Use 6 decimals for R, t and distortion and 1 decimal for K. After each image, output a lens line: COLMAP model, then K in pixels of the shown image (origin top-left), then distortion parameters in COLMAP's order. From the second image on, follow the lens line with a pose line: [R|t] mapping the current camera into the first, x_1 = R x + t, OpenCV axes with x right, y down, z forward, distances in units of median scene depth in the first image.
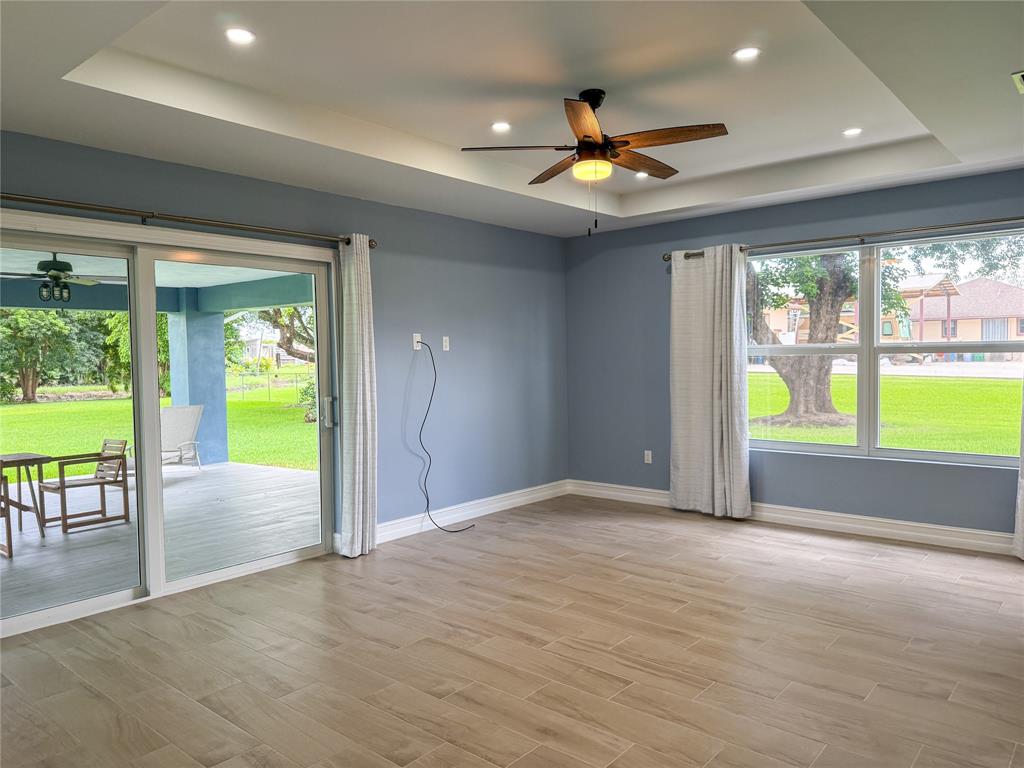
lens RADIAL K [[721.4, 0, 507.9], [0, 721.4, 383.4], [0, 0, 1]] dist [0.049886, -0.037801]
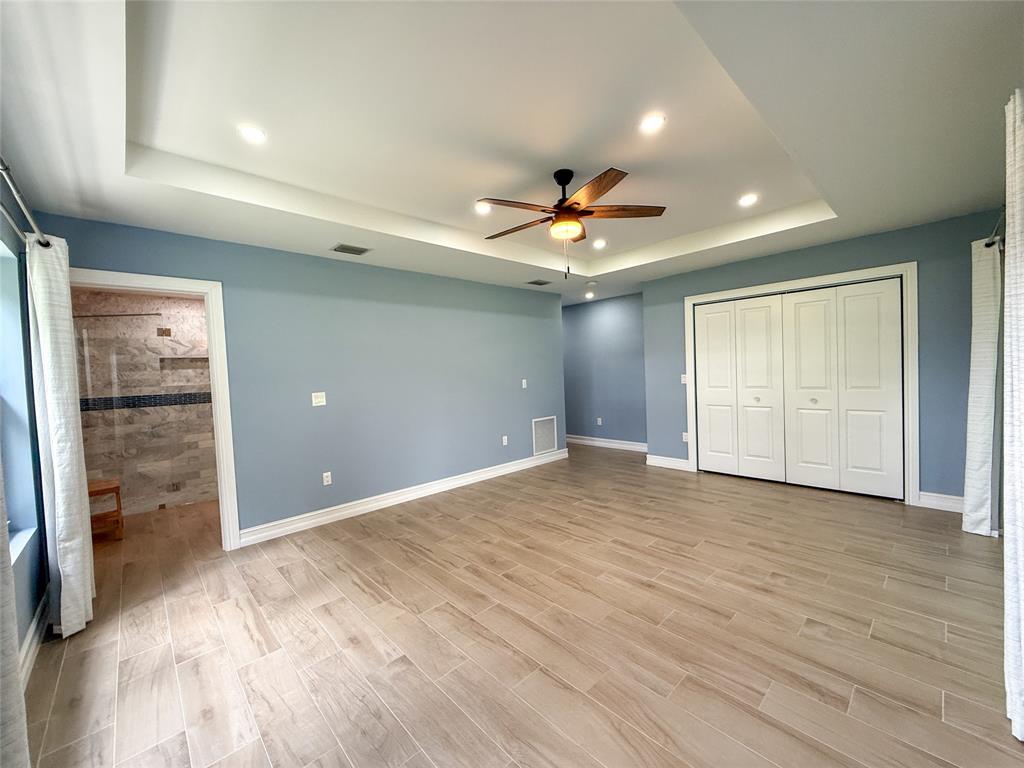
lens RADIAL K [[408.3, 0, 506.0], [0, 408.3, 382.5], [0, 0, 1]] dist [0.006075, 0.001763]
pose [[-0.992112, 0.054493, 0.112894, 0.134389], [0.062355, 0.995781, 0.067314, -0.063742], [-0.108749, 0.073822, -0.991324, 1.536037]]
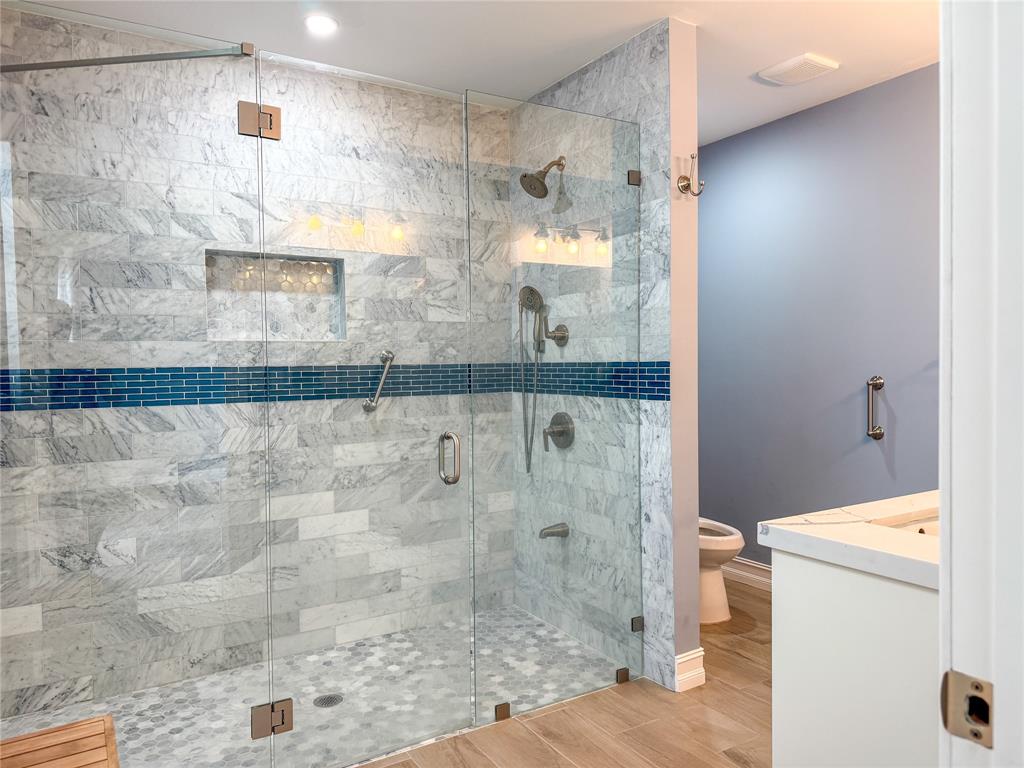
lens RADIAL K [[721.4, 0, 511.0], [0, 721.4, 380.5], [0, 0, 1]] dist [0.049886, -0.037801]
pose [[-0.951796, 0.015106, 0.306360, 0.506838], [0.037833, 0.996942, 0.068381, -0.046797], [-0.304390, 0.076675, -0.949456, 1.241783]]
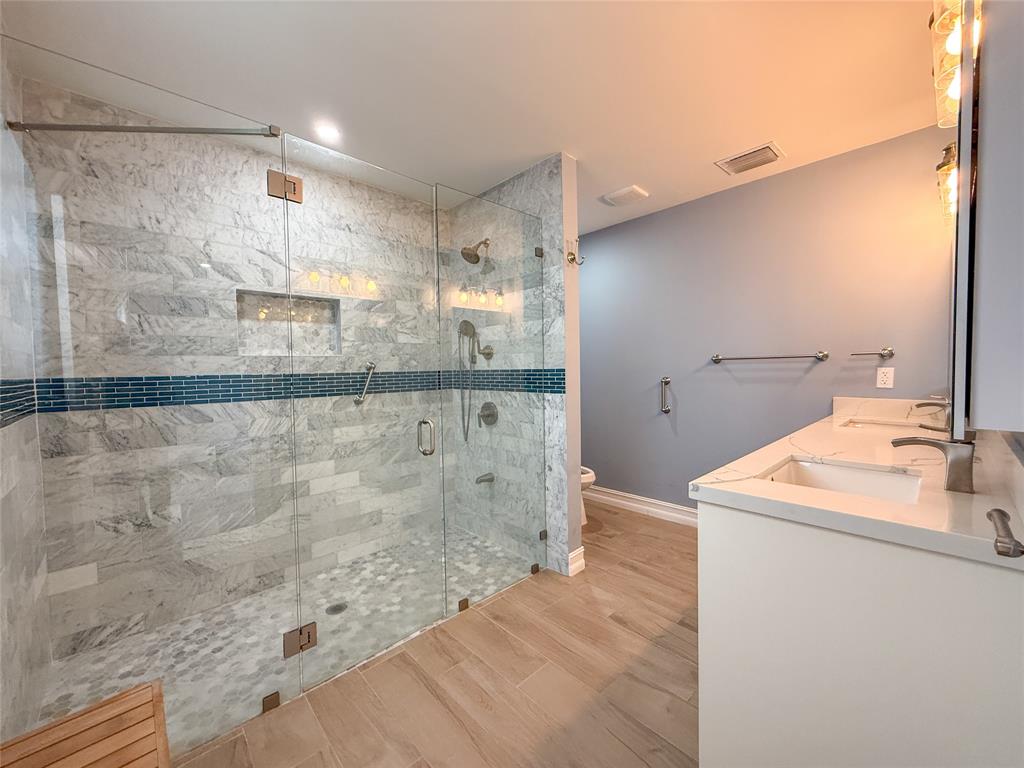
lens RADIAL K [[408.3, 0, 508.0], [0, 408.3, 380.5], [0, 0, 1]] dist [0.006075, 0.001763]
pose [[-0.993818, 0.025865, 0.107965, 0.549508], [0.034154, 0.996550, 0.075647, -0.045417], [-0.105636, 0.078867, -0.991272, 1.200502]]
